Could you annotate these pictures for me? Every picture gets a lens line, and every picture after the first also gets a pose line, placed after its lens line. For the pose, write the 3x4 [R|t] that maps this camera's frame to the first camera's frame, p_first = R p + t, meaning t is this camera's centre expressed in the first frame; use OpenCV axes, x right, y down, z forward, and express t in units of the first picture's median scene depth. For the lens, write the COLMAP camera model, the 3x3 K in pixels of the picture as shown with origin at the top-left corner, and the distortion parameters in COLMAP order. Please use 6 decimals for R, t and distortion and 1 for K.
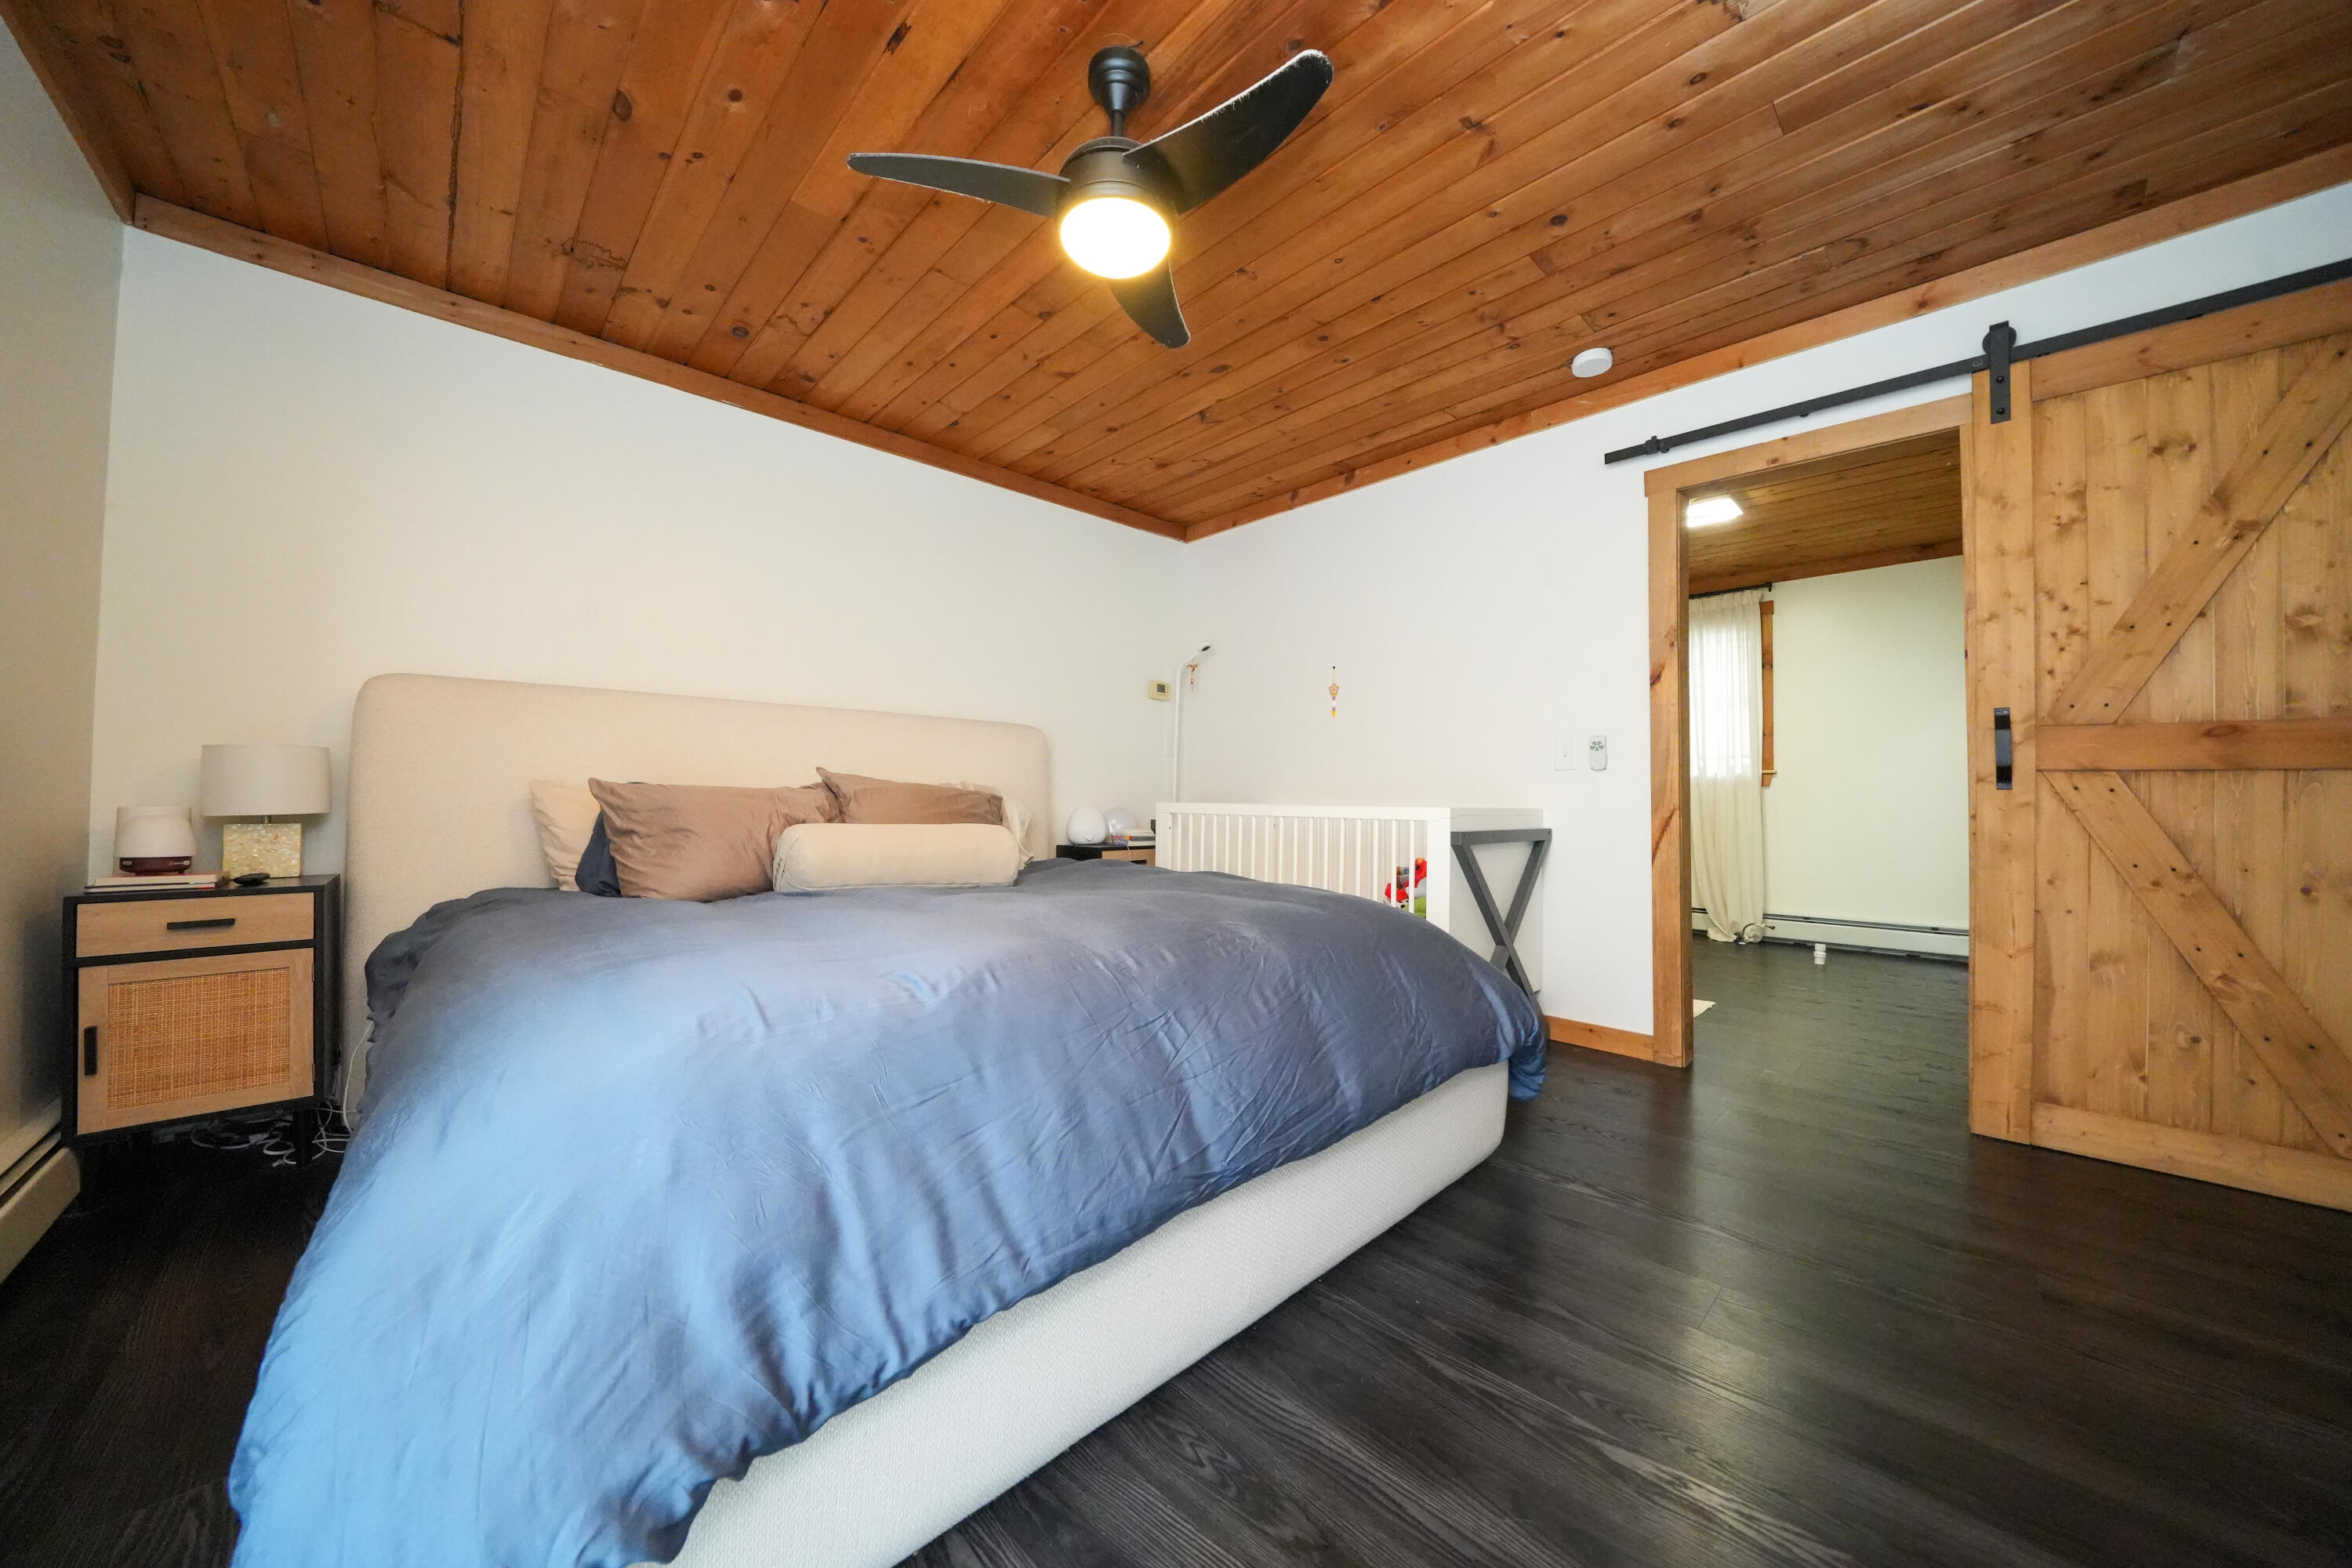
lens RADIAL K [[832.9, 0, 1172.4], [0, 832.9, 789.8], [0, 0, 1]] dist [-0.002580, -0.000118]
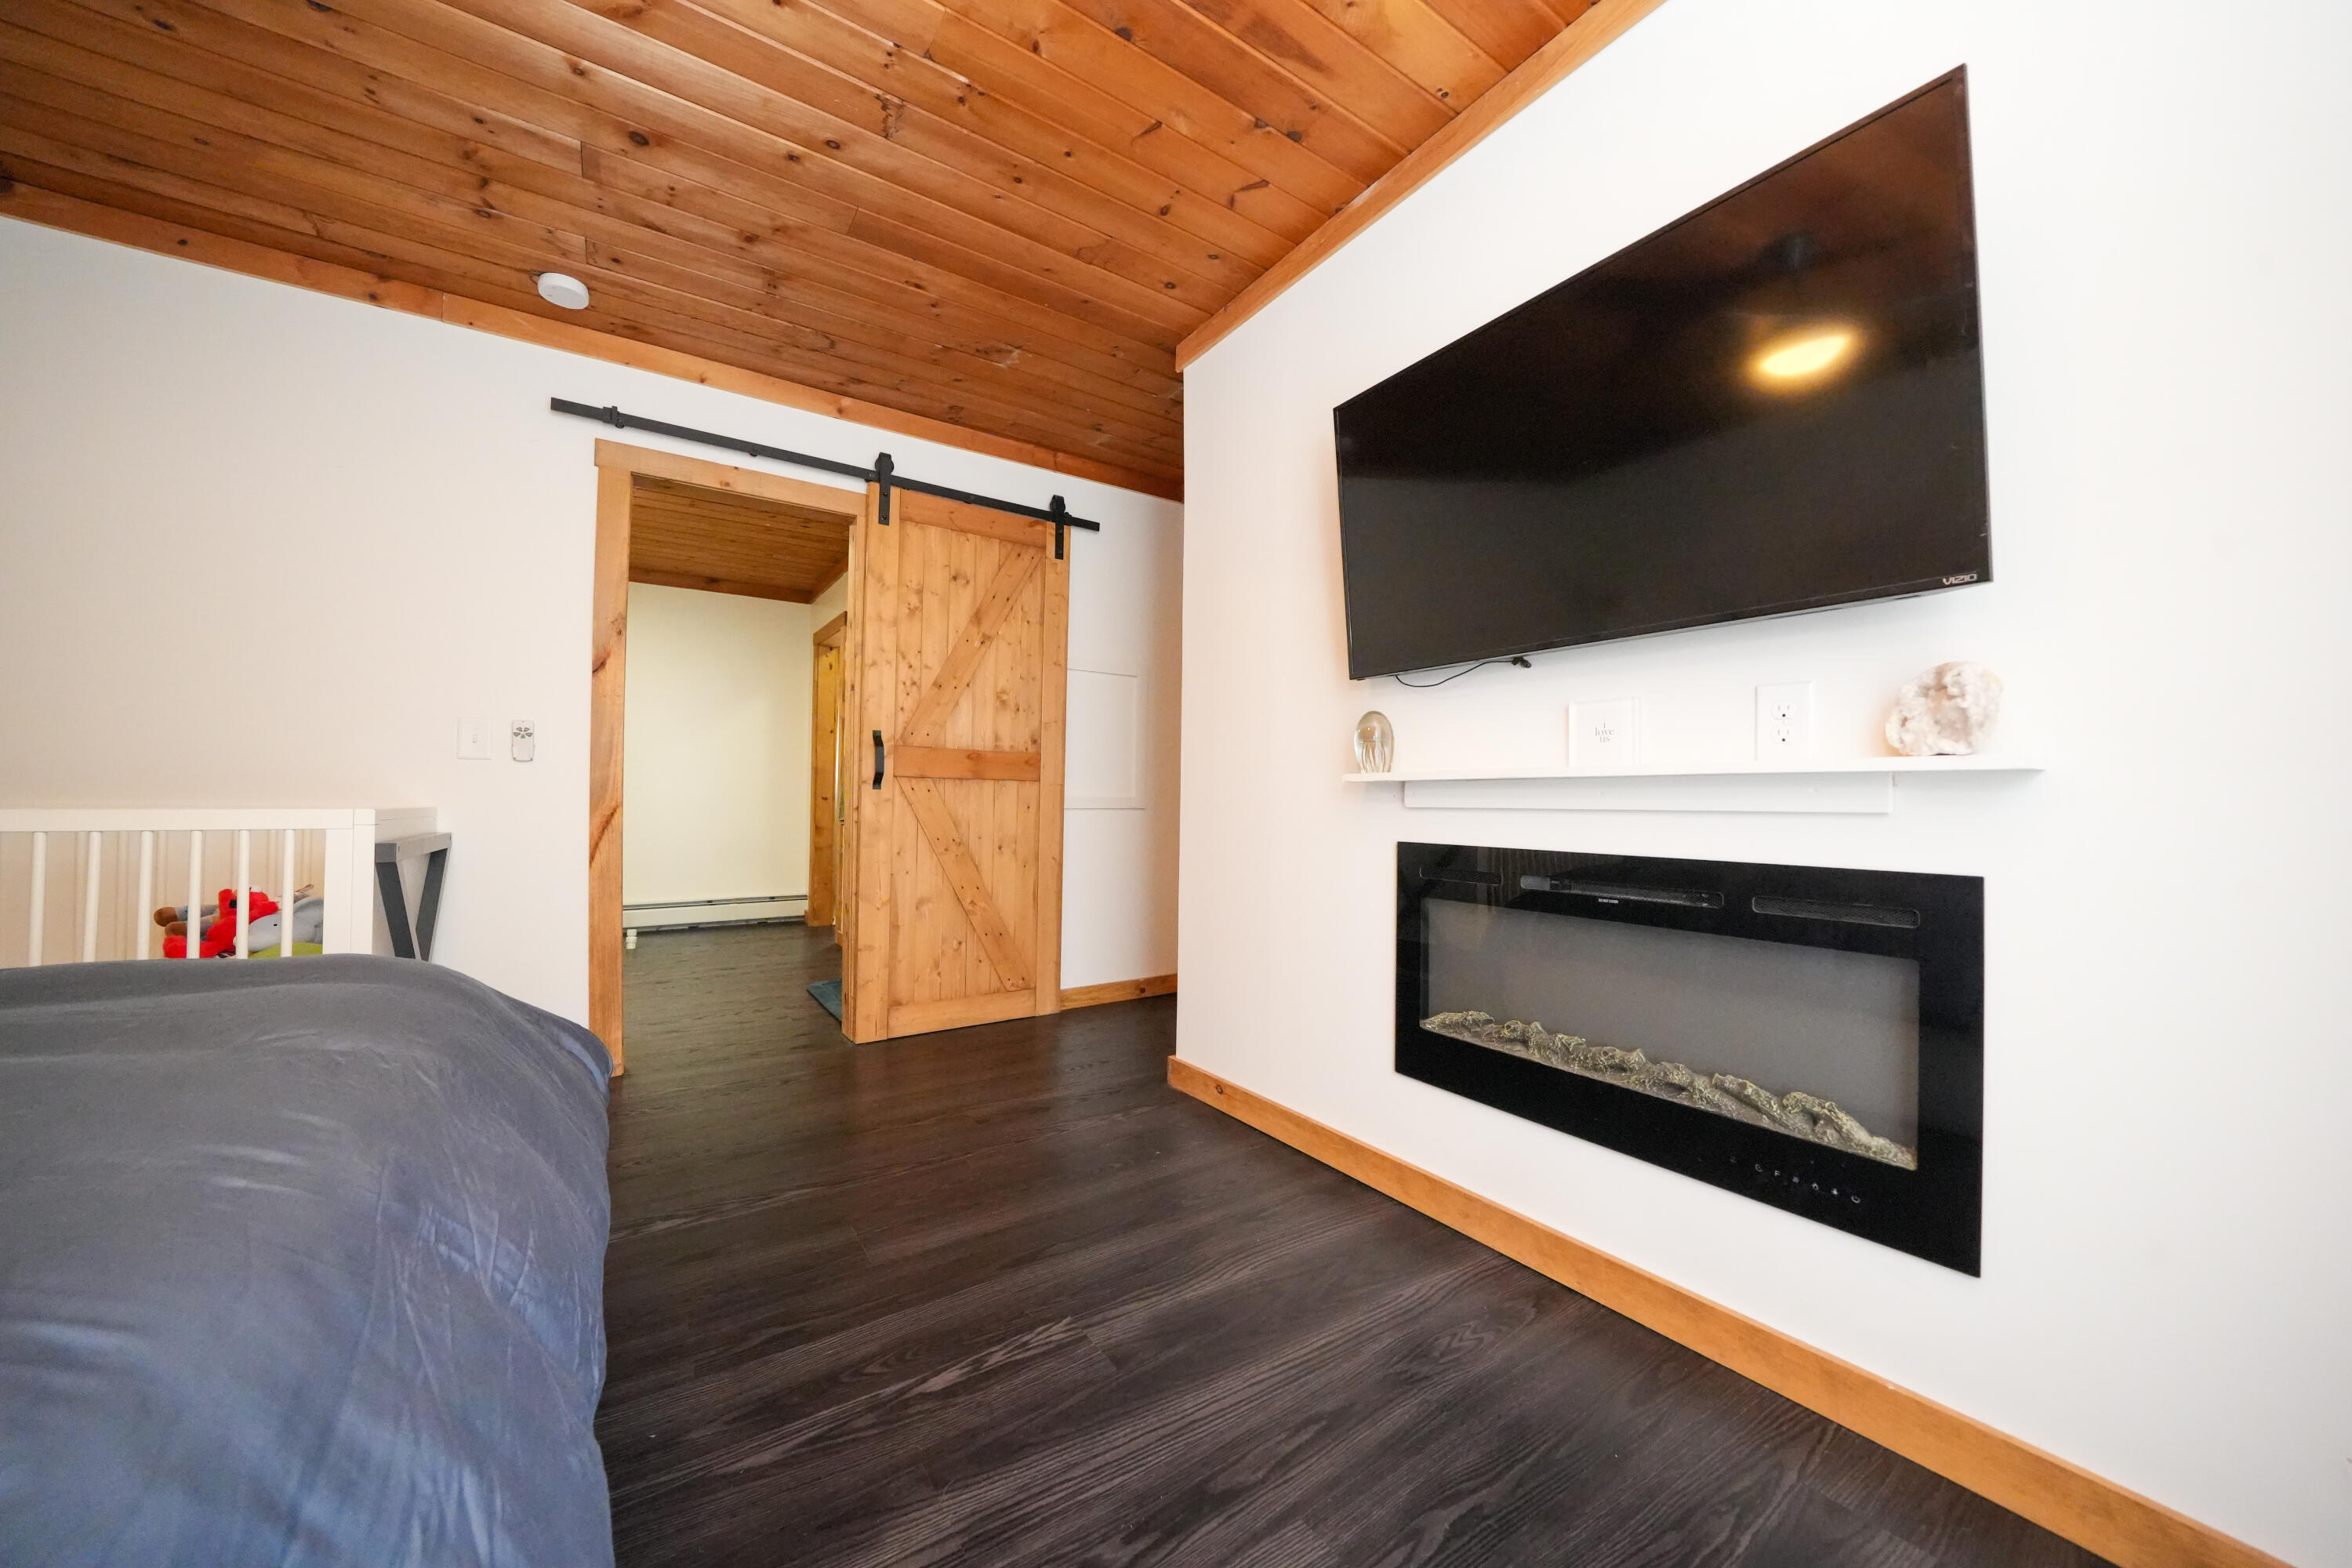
lens RADIAL K [[832.9, 0, 1172.4], [0, 832.9, 789.8], [0, 0, 1]] dist [-0.002580, -0.000118]
pose [[0.178292, 0.003171, 0.983972, -0.285137], [-0.016575, 0.999863, -0.000219, -0.007382], [-0.983838, -0.016270, 0.178320, 0.269608]]
